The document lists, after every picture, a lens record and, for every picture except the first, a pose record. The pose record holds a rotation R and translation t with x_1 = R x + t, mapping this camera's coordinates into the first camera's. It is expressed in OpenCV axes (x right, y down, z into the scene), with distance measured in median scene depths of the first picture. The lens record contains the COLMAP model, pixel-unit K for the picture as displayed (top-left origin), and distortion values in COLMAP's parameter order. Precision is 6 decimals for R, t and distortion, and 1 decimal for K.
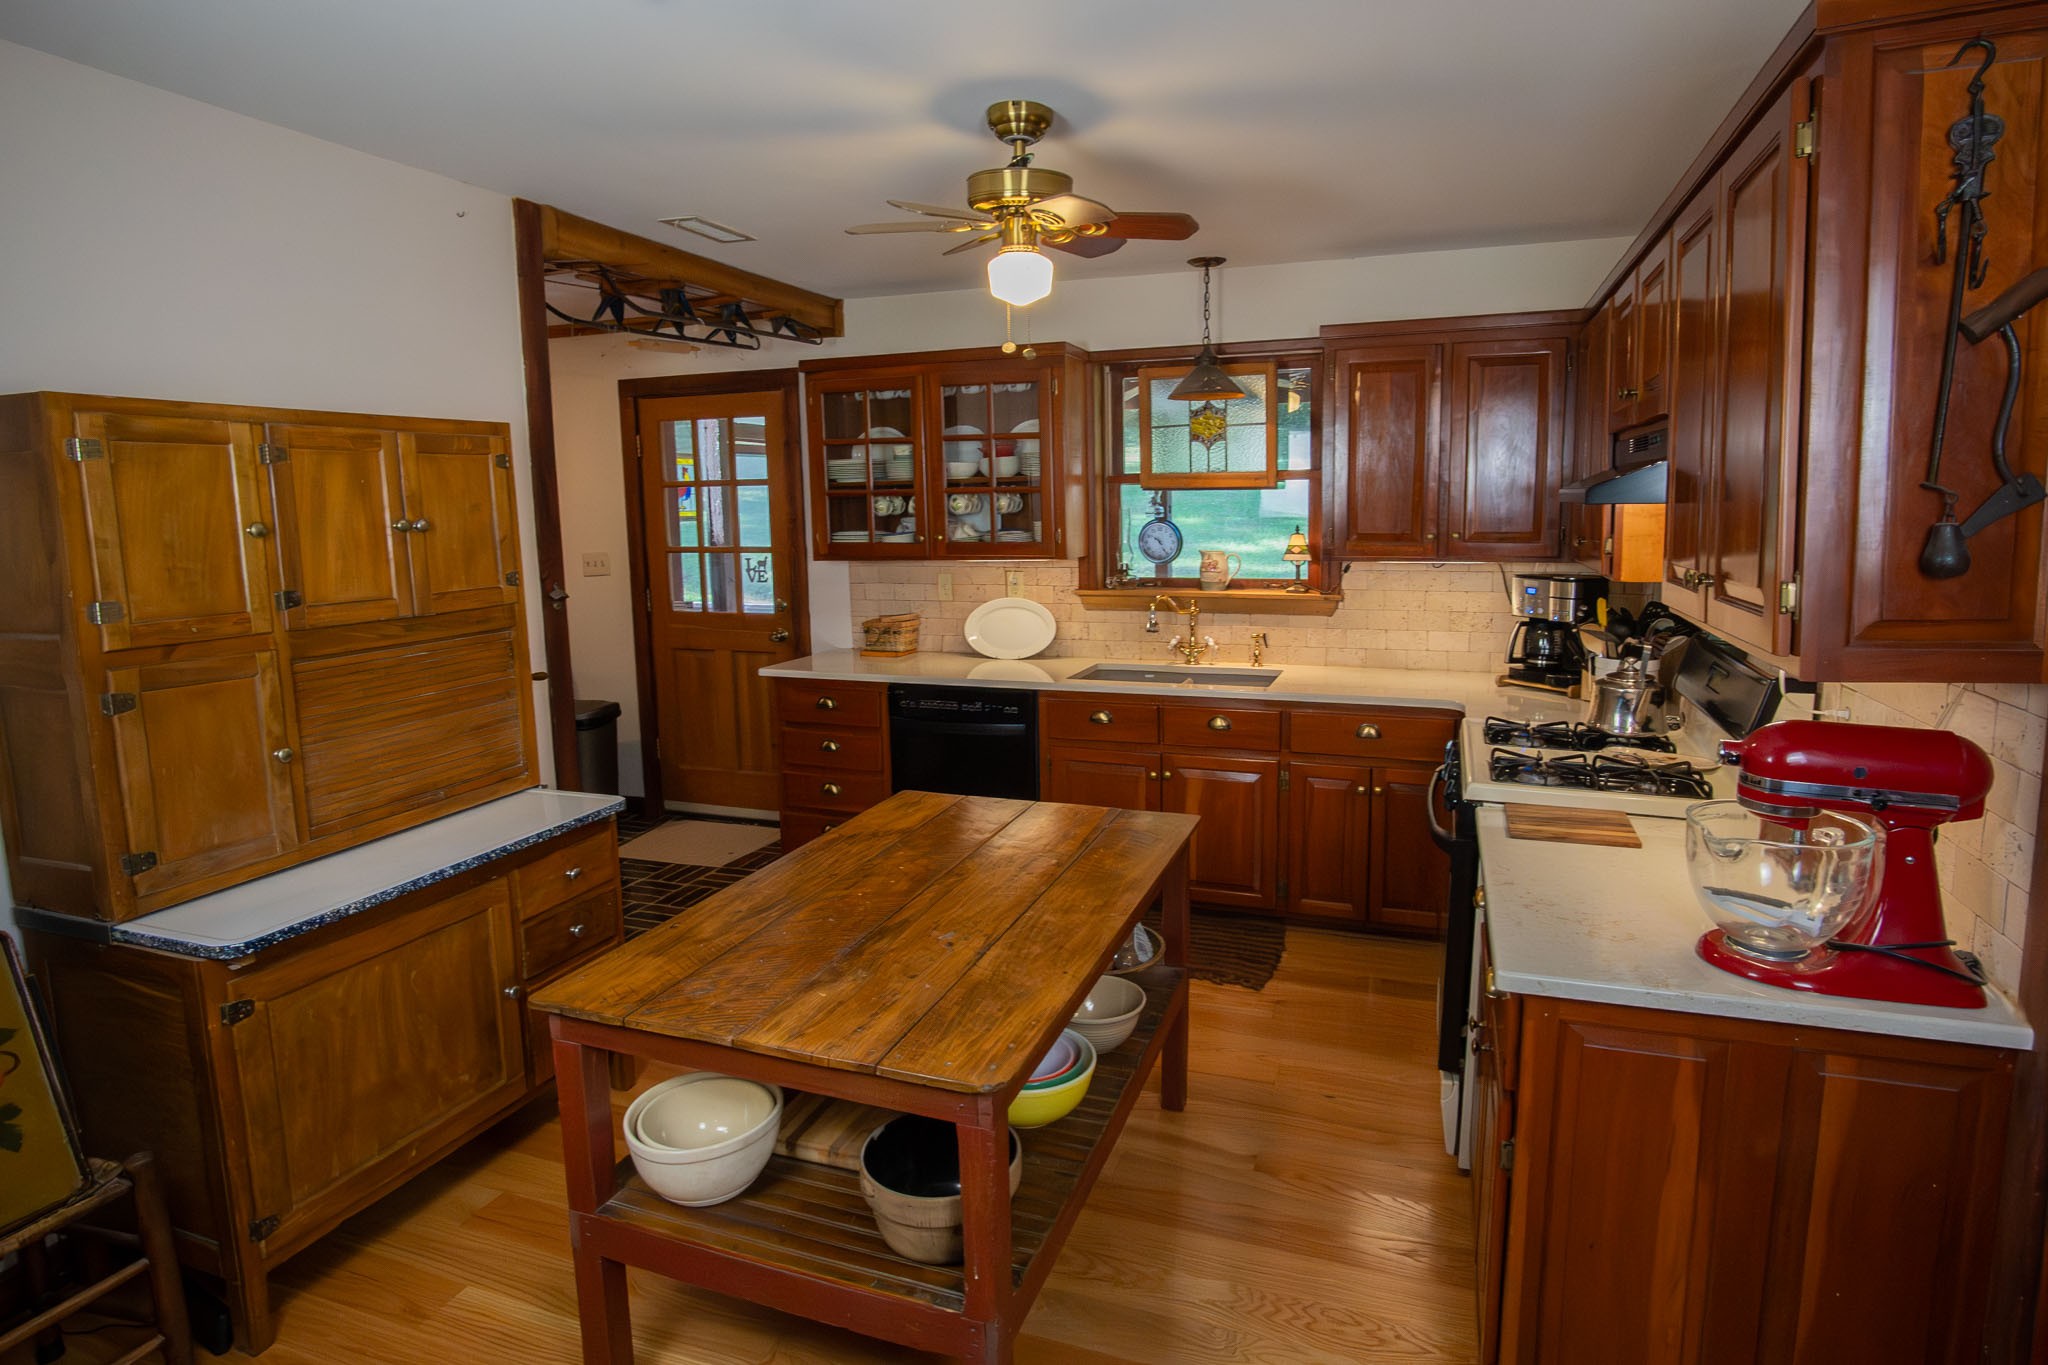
lens RADIAL K [[1109.3, 0, 1037.7], [0, 1109.3, 648.8], [0, 0, 1]] dist [-0.022970, 0.002549]
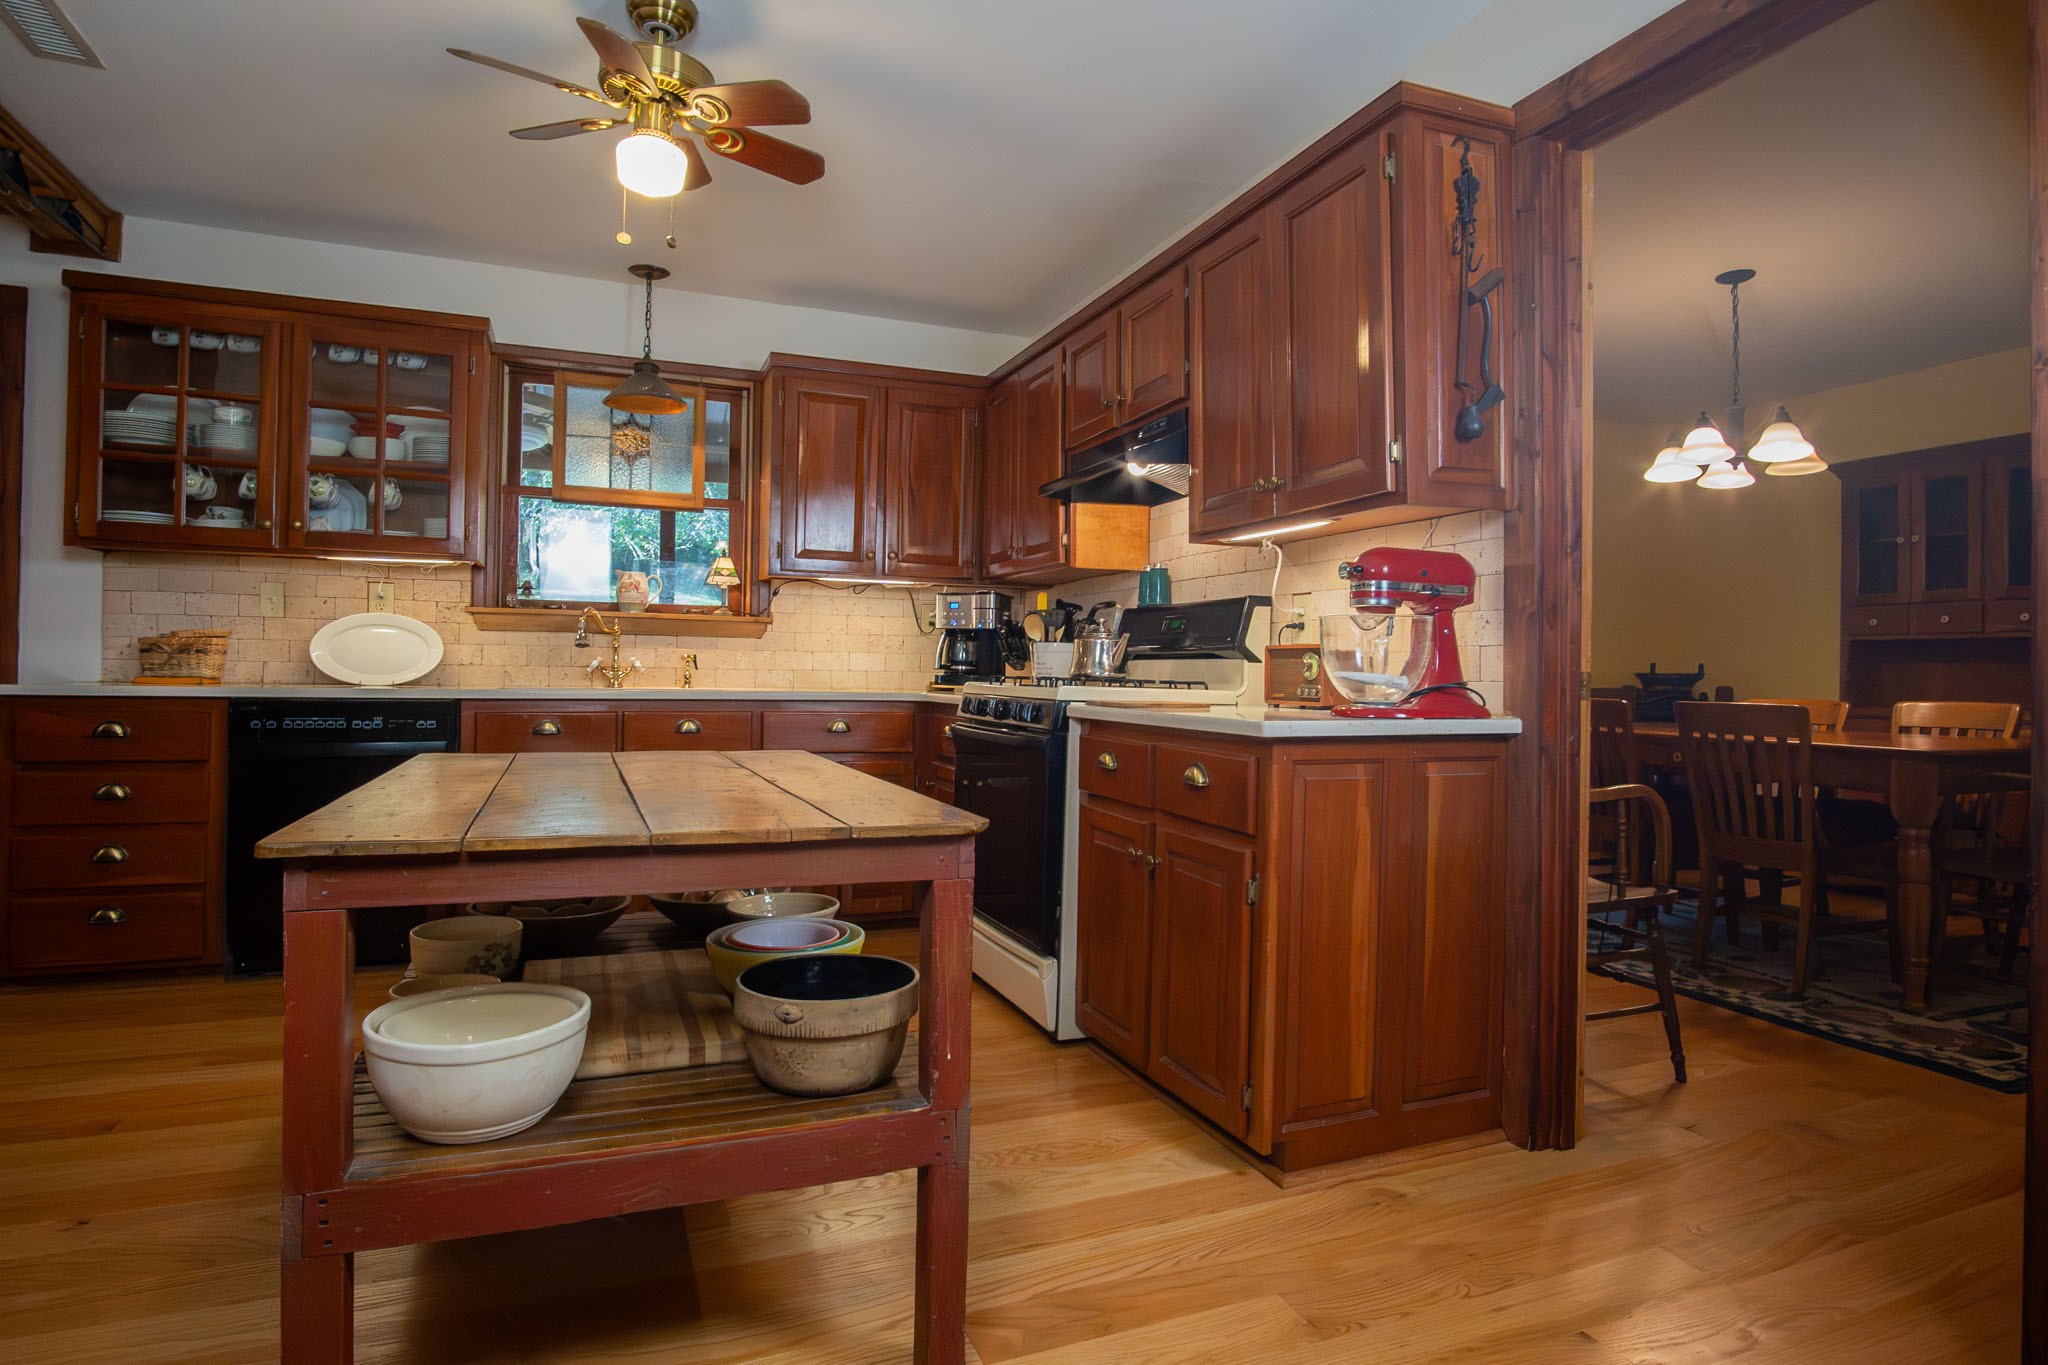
lens RADIAL K [[1109.3, 0, 1036.4], [0, 1109.3, 673.5], [0, 0, 1]] dist [-0.022970, 0.002549]
pose [[0.734091, 0.031663, 0.678313, -0.235632], [0.062692, 0.991486, -0.114129, 0.132404], [-0.676151, 0.126306, 0.725856, 0.084915]]
